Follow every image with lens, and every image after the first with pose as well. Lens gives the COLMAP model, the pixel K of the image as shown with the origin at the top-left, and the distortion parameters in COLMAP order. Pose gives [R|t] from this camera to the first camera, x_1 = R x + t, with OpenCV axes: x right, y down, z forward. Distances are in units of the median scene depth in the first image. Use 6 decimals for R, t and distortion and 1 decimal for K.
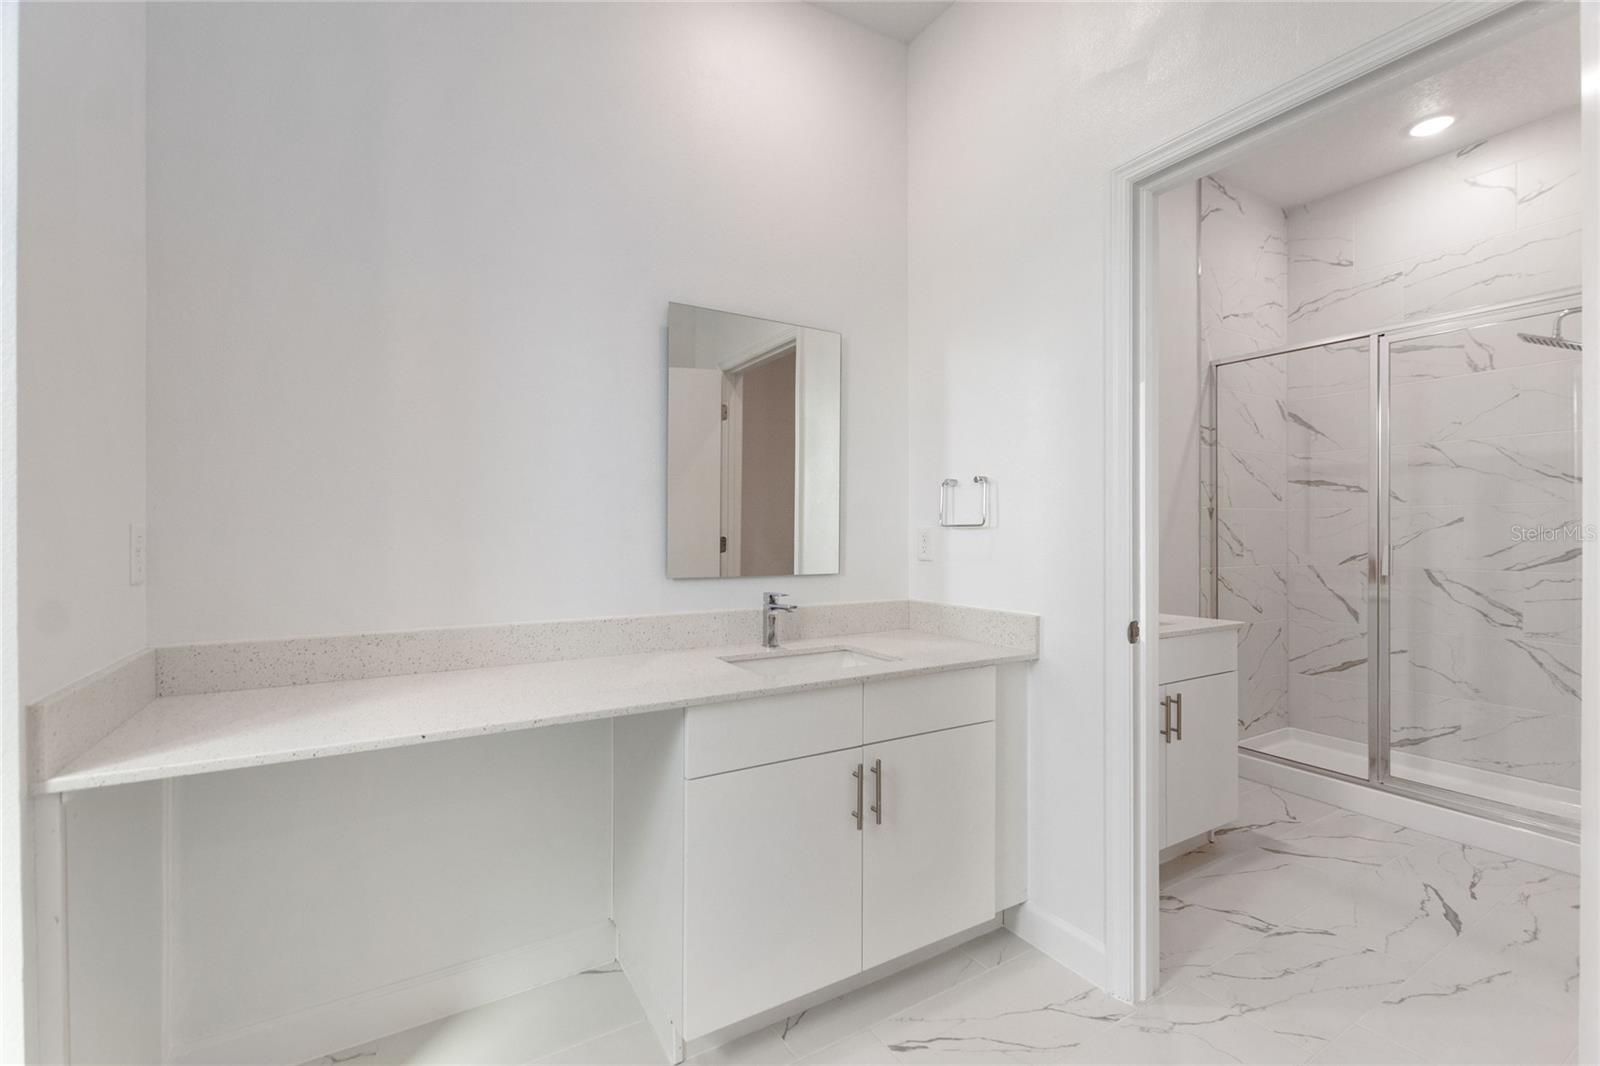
lens RADIAL K [[718.9, 0, 814.4], [0, 718.9, 530.1], [0, 0, 1]] dist [0.006523, -0.002111]
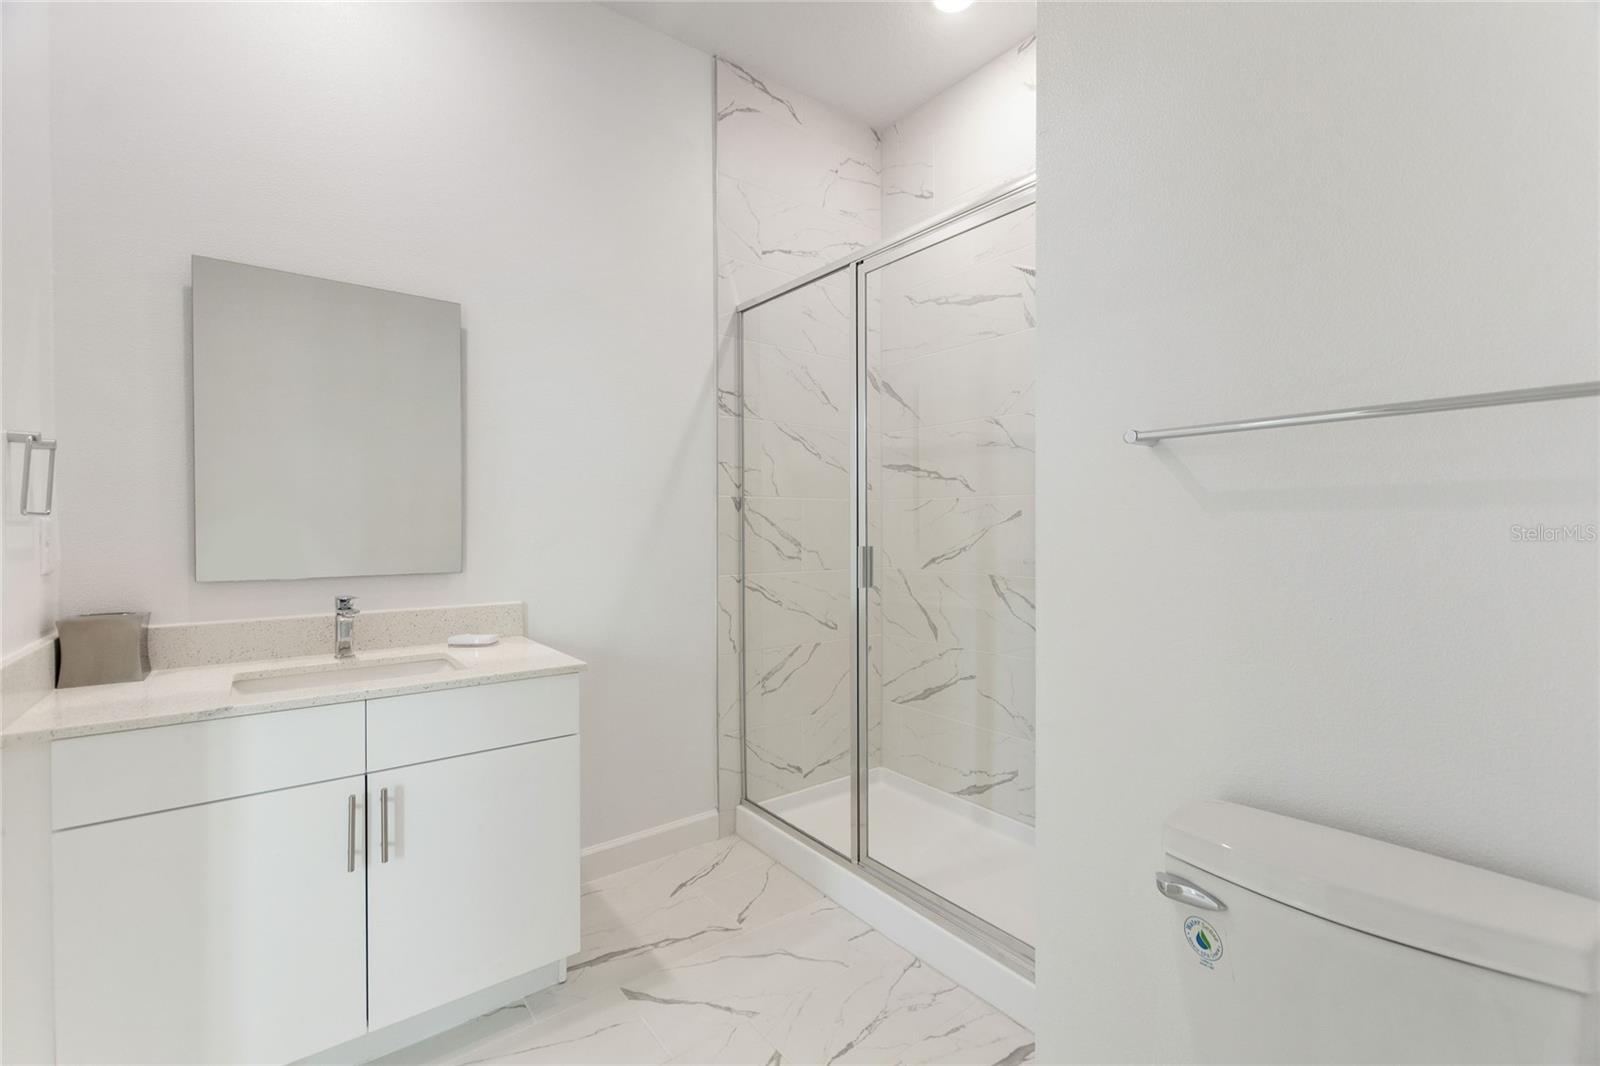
lens RADIAL K [[718.9, 0, 811.5], [0, 718.9, 531.9], [0, 0, 1]] dist [0.006523, -0.002111]
pose [[0.992144, 0.001857, 0.125086, 0.537491], [-0.003076, 0.999950, 0.009555, -0.001060], [-0.125062, -0.009864, 0.992100, 0.227512]]
